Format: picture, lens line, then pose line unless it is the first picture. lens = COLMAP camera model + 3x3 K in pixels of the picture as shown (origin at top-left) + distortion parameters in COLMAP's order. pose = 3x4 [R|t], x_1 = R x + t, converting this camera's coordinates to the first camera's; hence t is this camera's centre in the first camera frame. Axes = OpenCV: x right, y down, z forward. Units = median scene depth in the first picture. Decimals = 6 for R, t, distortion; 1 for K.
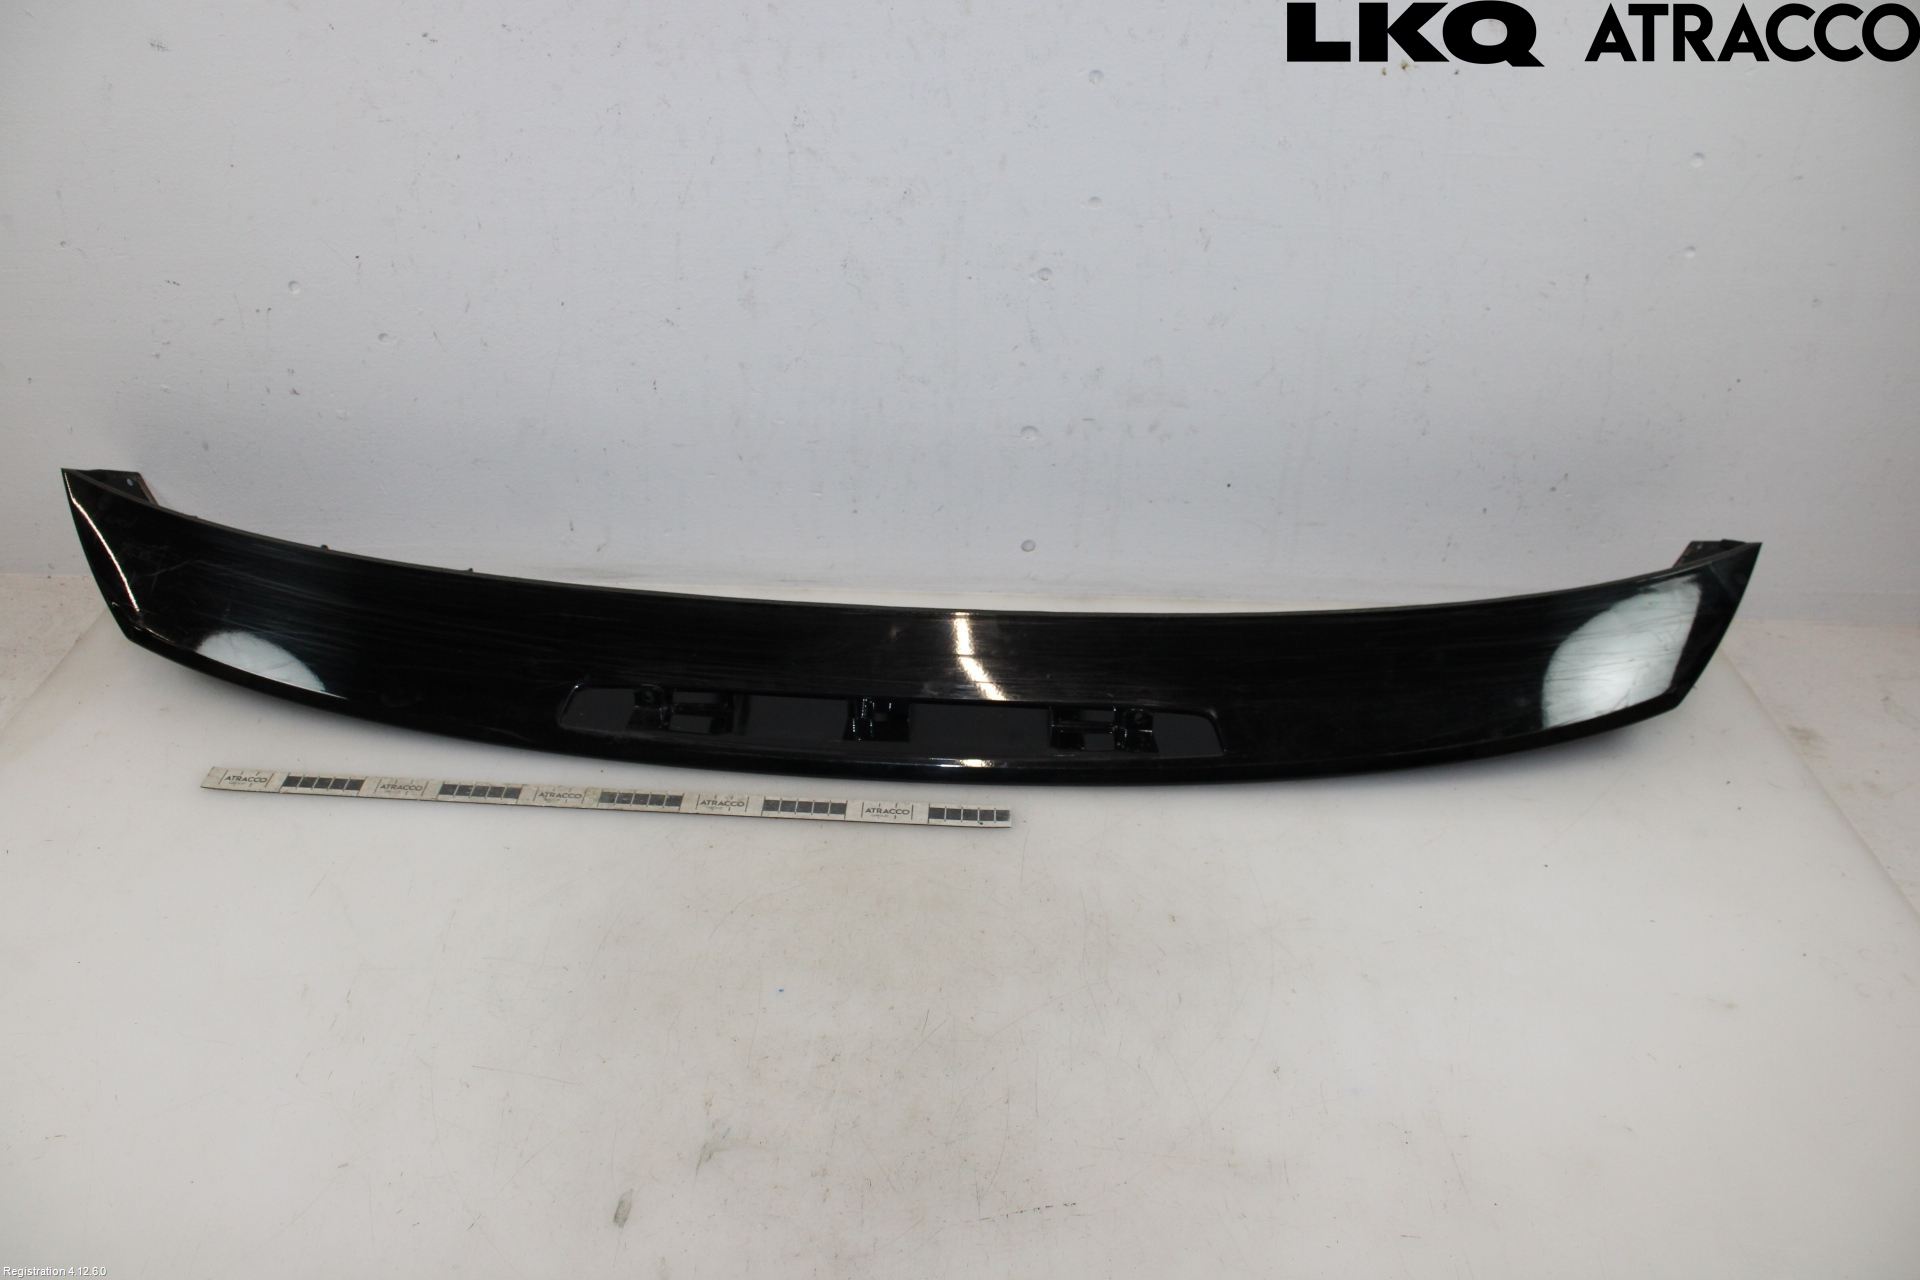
lens RADIAL K [[1604.6, 0, 960.0], [0, 1604.6, 640.0], [0, 0, 1]] dist [0.006425, 0.169698]
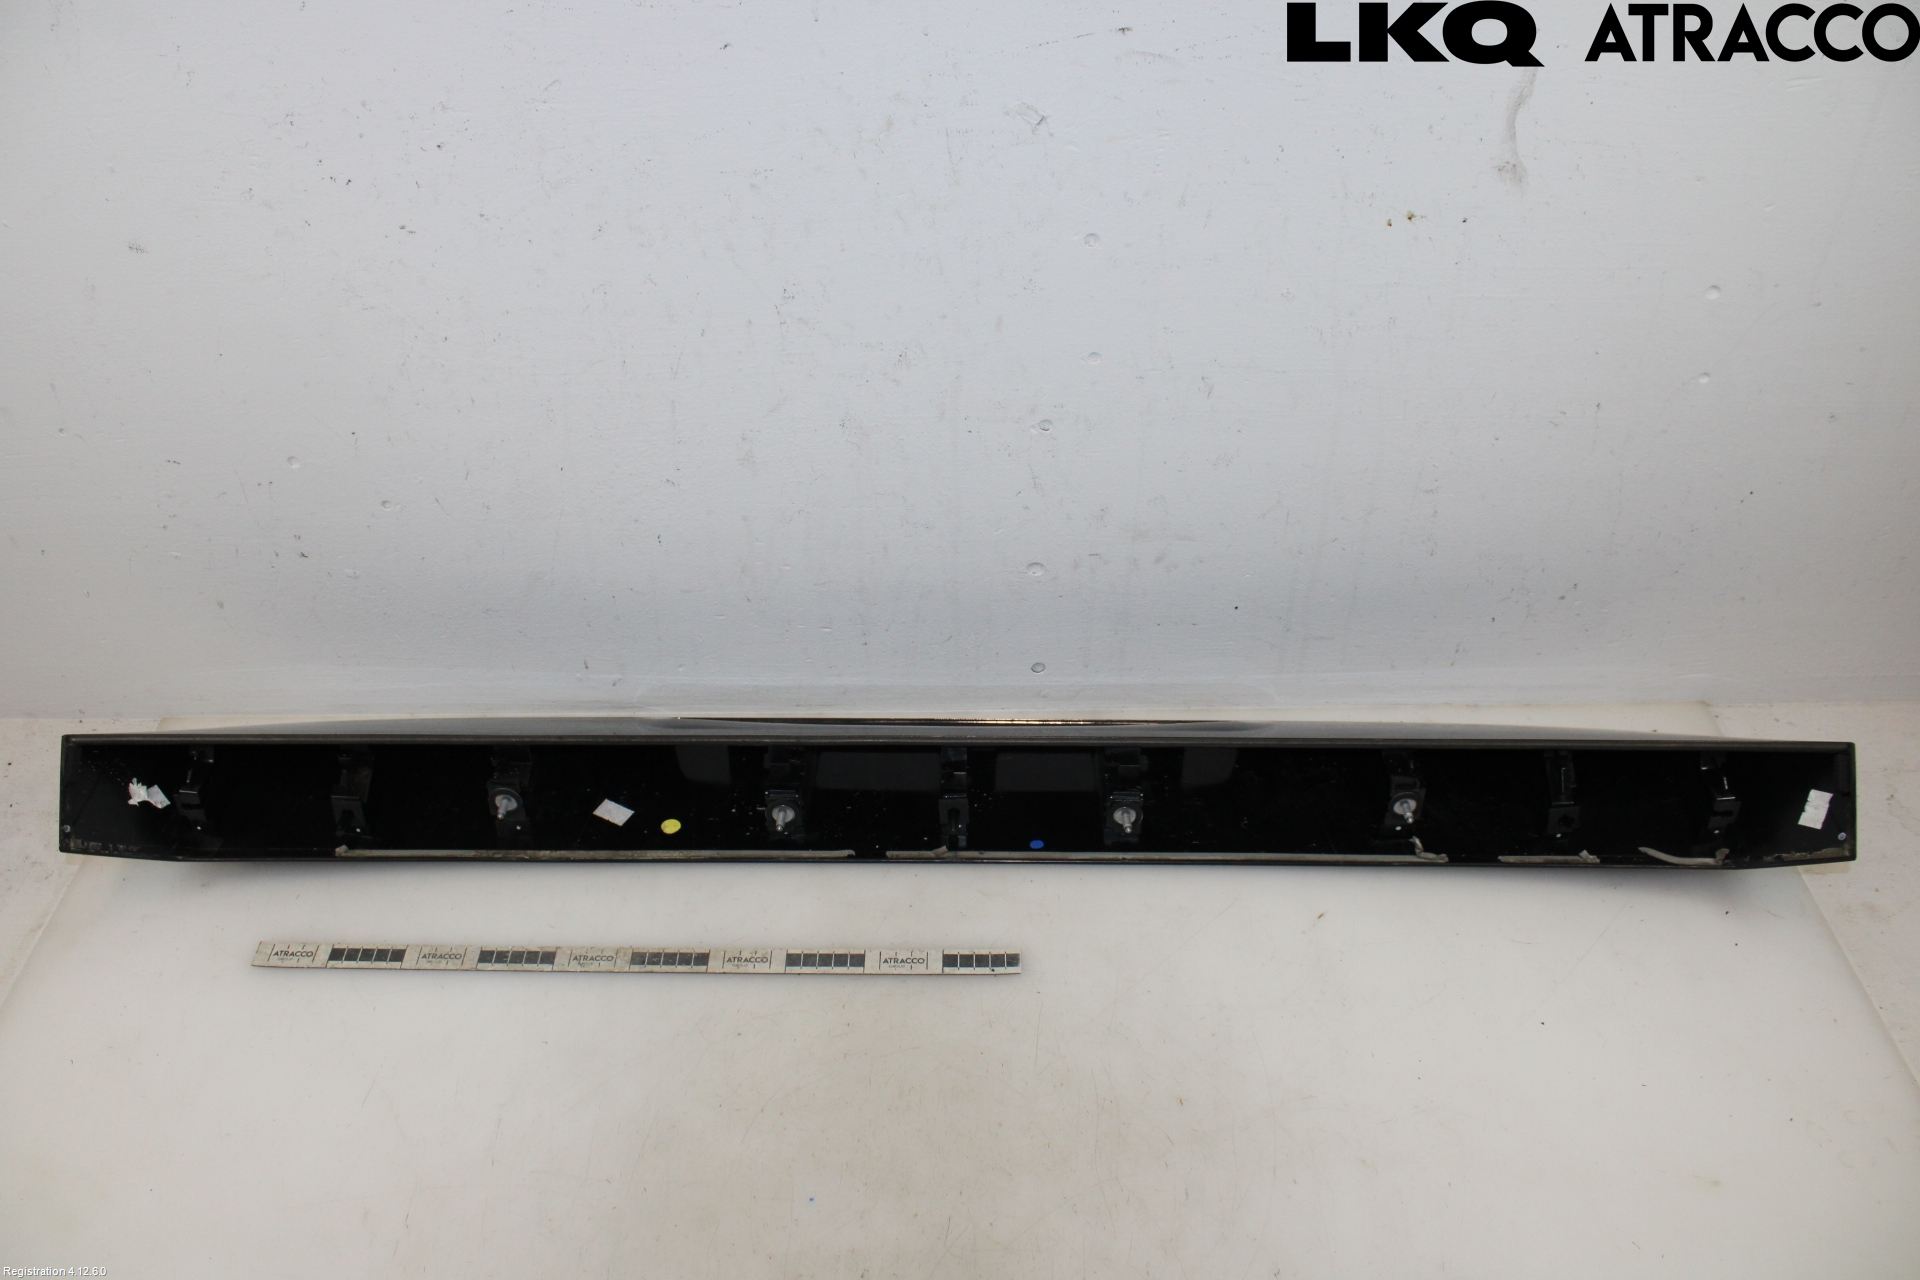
lens RADIAL K [[1611.9, 0, 971.4], [0, 1611.9, 641.0], [0, 0, 1]] dist [0.006784, 0.151798]
pose [[0.999338, -0.031570, -0.018053, 0.021577], [0.034036, 0.986767, 0.158533, -0.263819], [0.012810, -0.159043, 0.987189, 0.001563]]
